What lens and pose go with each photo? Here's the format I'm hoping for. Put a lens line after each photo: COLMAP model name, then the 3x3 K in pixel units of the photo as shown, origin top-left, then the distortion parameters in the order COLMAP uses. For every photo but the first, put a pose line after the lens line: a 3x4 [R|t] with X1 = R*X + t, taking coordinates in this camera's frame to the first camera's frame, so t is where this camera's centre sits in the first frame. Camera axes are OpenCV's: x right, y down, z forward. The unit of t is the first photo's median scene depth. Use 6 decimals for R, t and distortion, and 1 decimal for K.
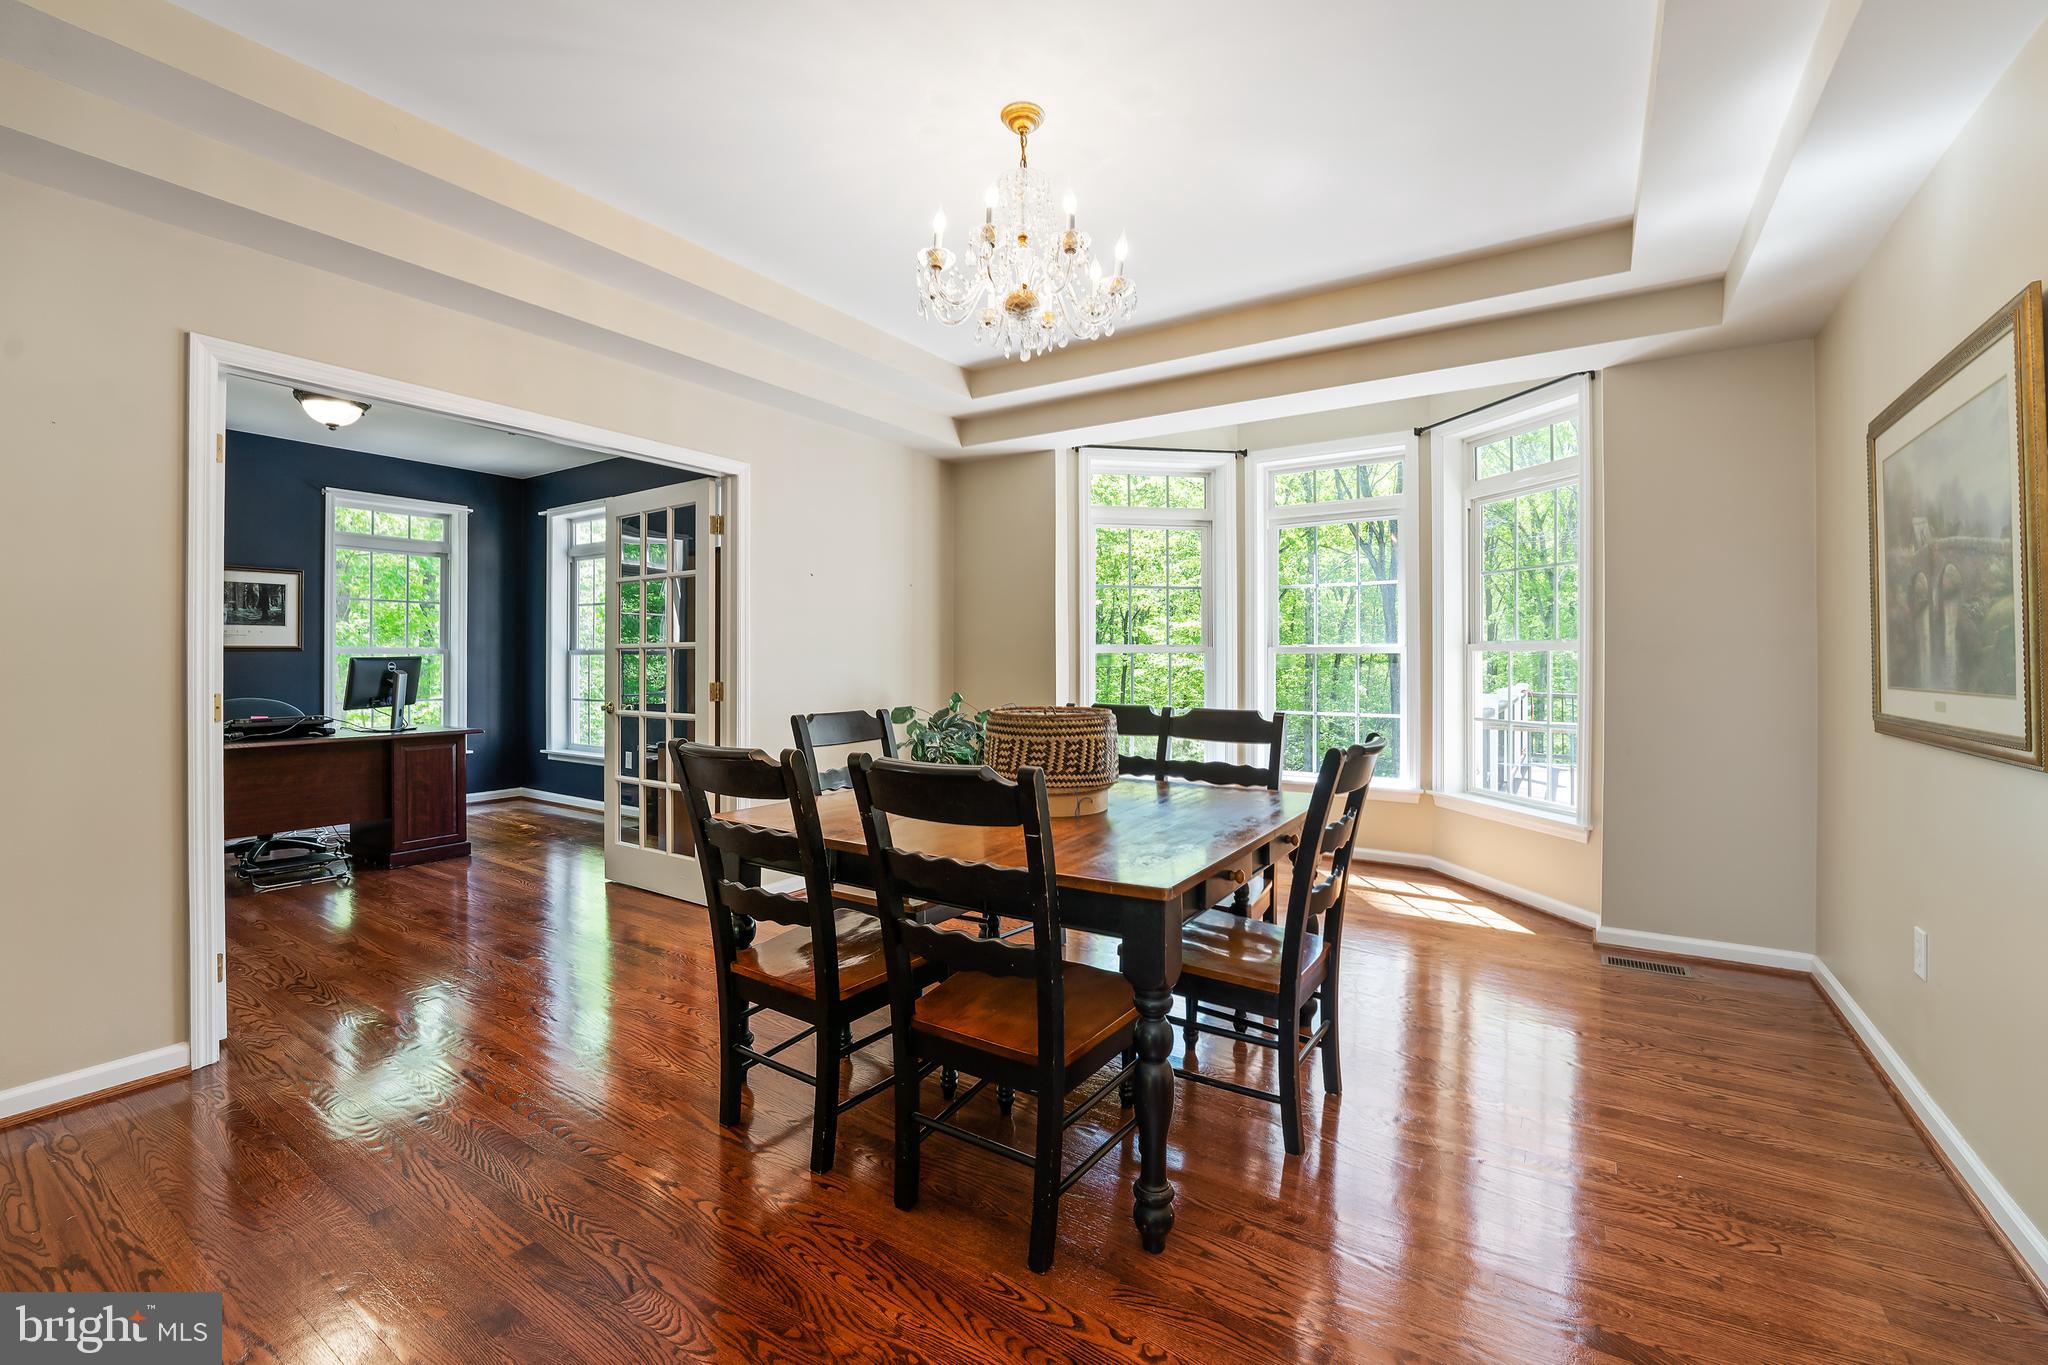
lens RADIAL K [[850.1, 0, 1040.2], [0, 850.1, 664.5], [0, 0, 1]] dist [-0.023845, 0.001101]
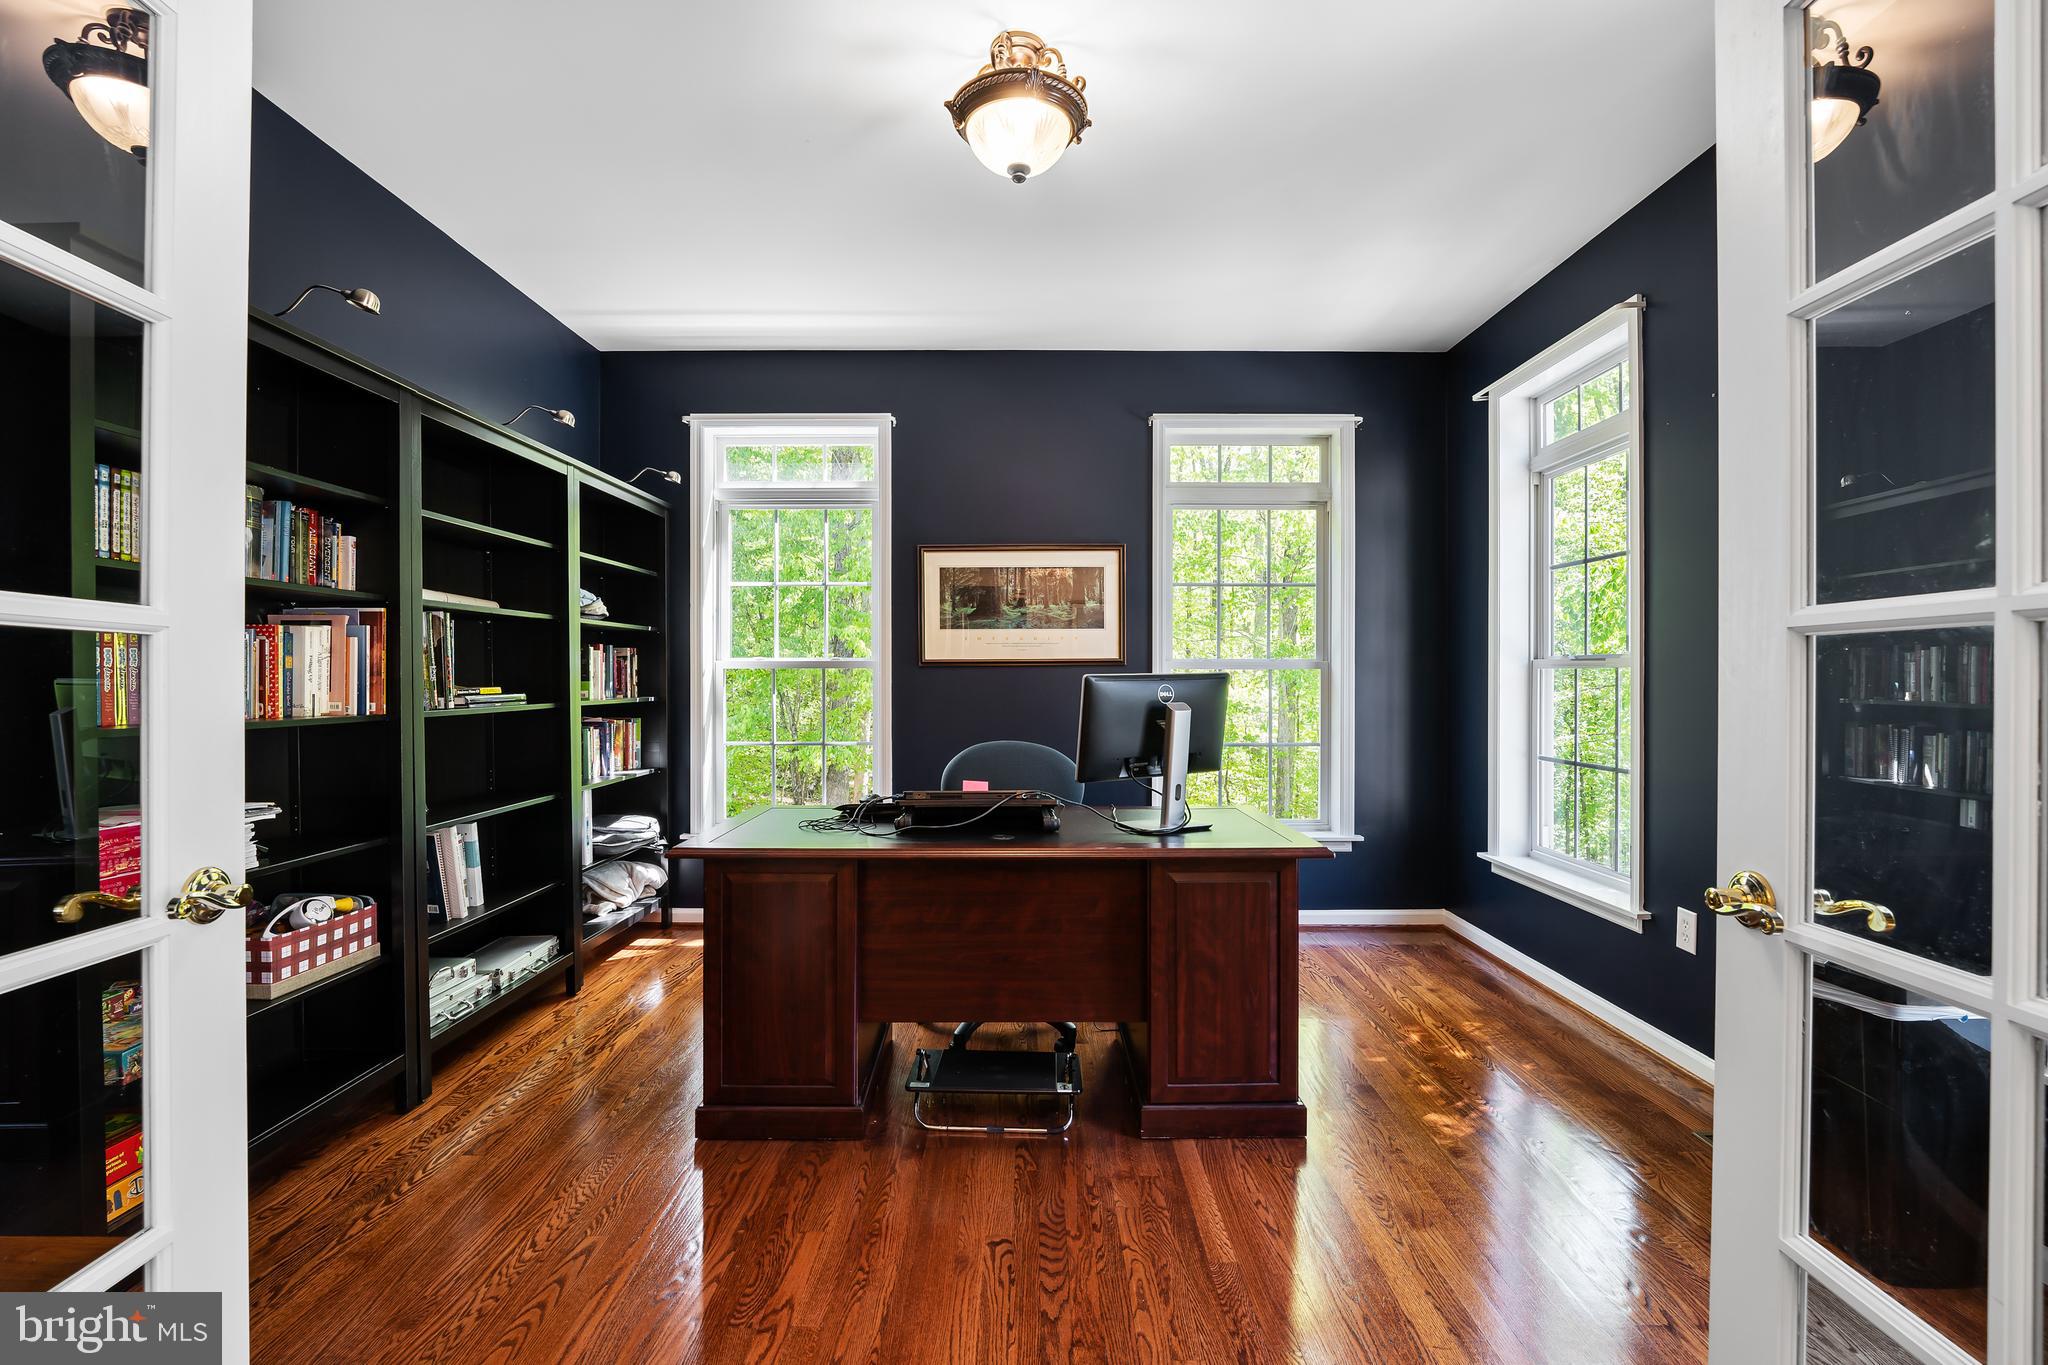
lens RADIAL K [[908.8, 0, 1029.2], [0, 908.8, 678.4], [0, 0, 1]] dist [-0.019746, -0.001521]
pose [[0.533196, -0.001957, -0.845989, -0.305192], [-0.003293, 0.999985, -0.004389, -0.003145], [0.845985, 0.005126, 0.533182, 0.532751]]
